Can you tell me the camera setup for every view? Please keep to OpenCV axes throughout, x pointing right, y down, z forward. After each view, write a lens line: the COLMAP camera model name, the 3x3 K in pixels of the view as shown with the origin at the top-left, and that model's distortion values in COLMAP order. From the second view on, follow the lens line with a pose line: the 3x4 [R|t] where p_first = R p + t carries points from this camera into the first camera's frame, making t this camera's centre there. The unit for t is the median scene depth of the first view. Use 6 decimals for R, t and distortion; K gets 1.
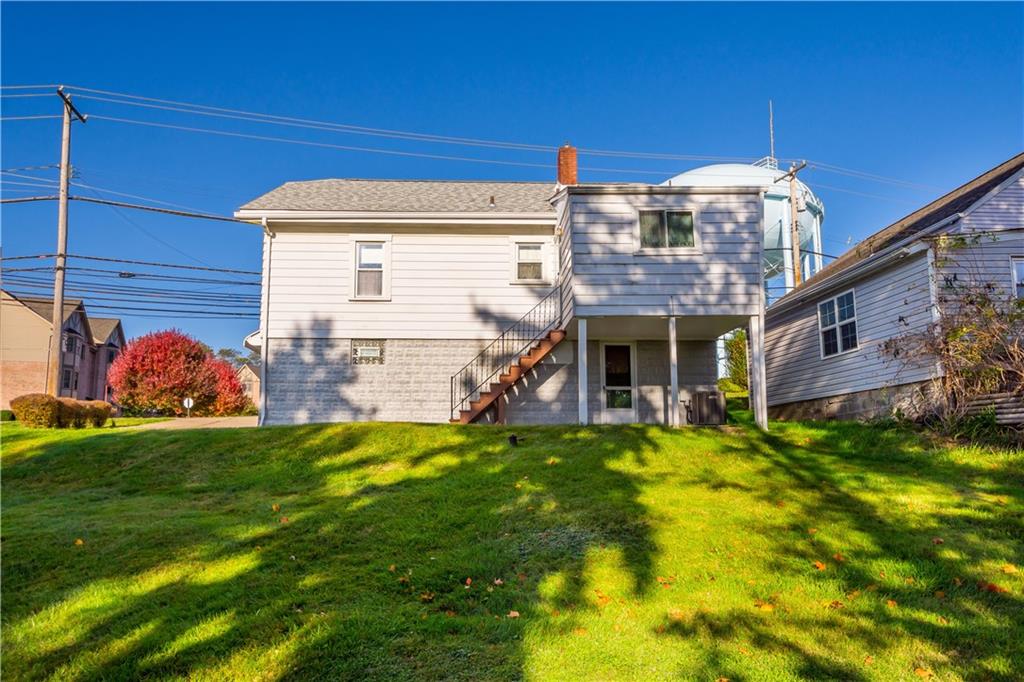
lens RADIAL K [[632.4, 0, 512.1], [0, 632.4, 375.7], [0, 0, 1]] dist [0.004147, 0.000386]
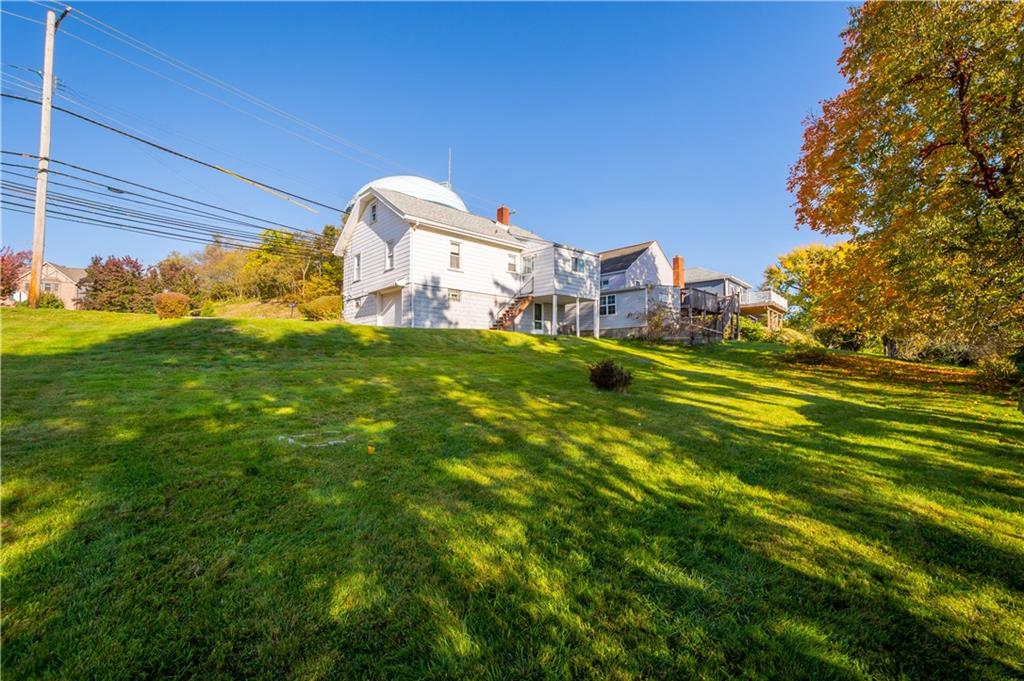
lens RADIAL K [[448.1, 0, 512.0], [0, 448.1, 340.5], [0, 0, 1]] dist [0.011582, 0.000098]
pose [[0.759615, 0.042364, 0.648992, -1.043866], [-0.091251, 0.994948, 0.041859, 0.031814], [-0.643940, -0.091018, 0.759643, -0.268618]]
